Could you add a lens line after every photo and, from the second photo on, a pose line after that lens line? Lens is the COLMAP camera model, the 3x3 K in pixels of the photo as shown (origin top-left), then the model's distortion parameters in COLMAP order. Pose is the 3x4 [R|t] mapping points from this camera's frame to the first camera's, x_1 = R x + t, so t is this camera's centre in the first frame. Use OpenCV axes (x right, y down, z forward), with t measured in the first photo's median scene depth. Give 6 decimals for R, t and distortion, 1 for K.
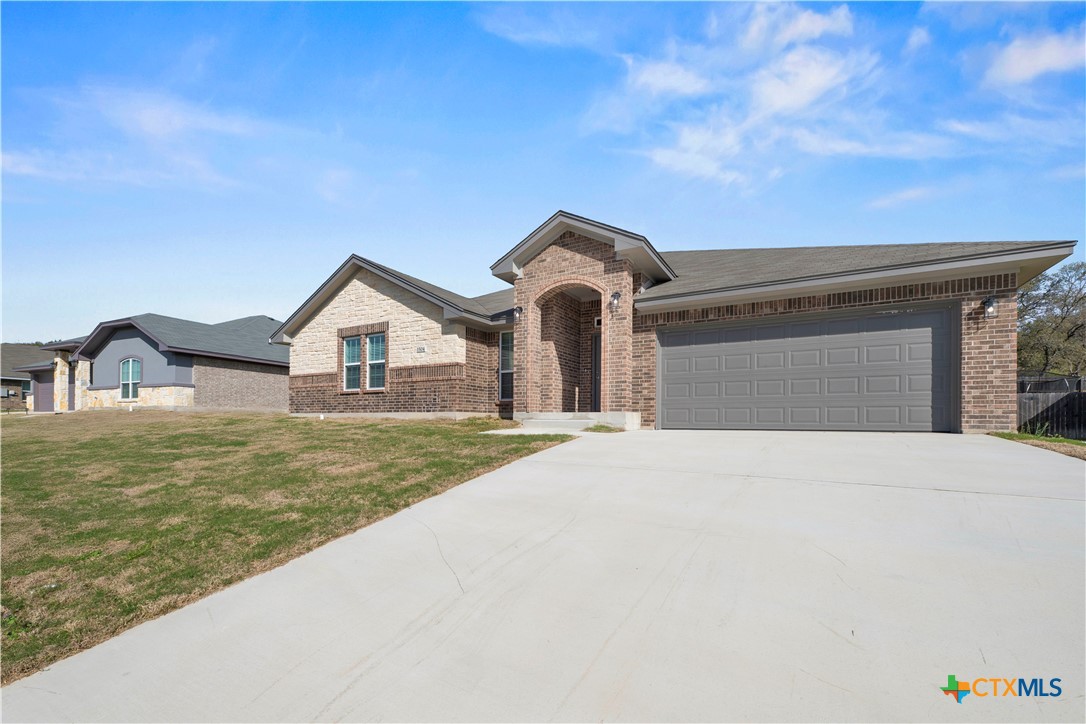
lens RADIAL K [[440.4, 0, 543.0], [0, 440.4, 417.9], [0, 0, 1]] dist [-0.000804, -0.000042]
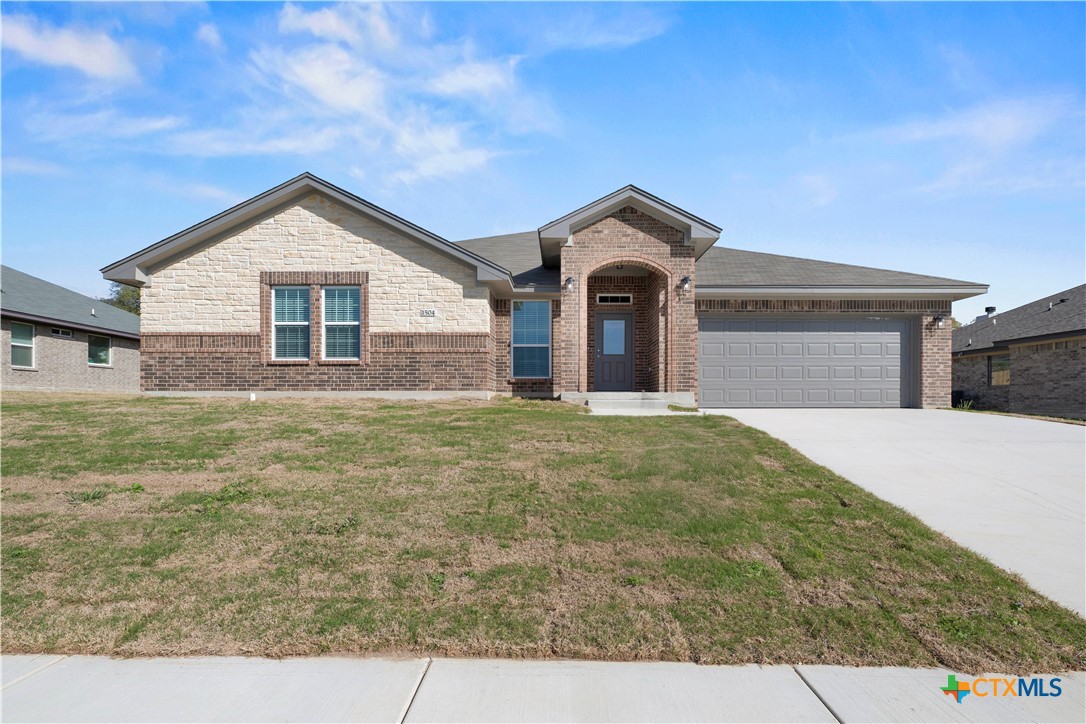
lens RADIAL K [[496.6, 0, 544.0], [0, 496.6, 401.3], [0, 0, 1]] dist [0.000926, -0.000087]
pose [[0.878678, -0.005122, 0.477387, -0.527212], [0.000469, 0.999951, 0.009866, -0.002832], [-0.477414, -0.008445, 0.878638, 0.099097]]
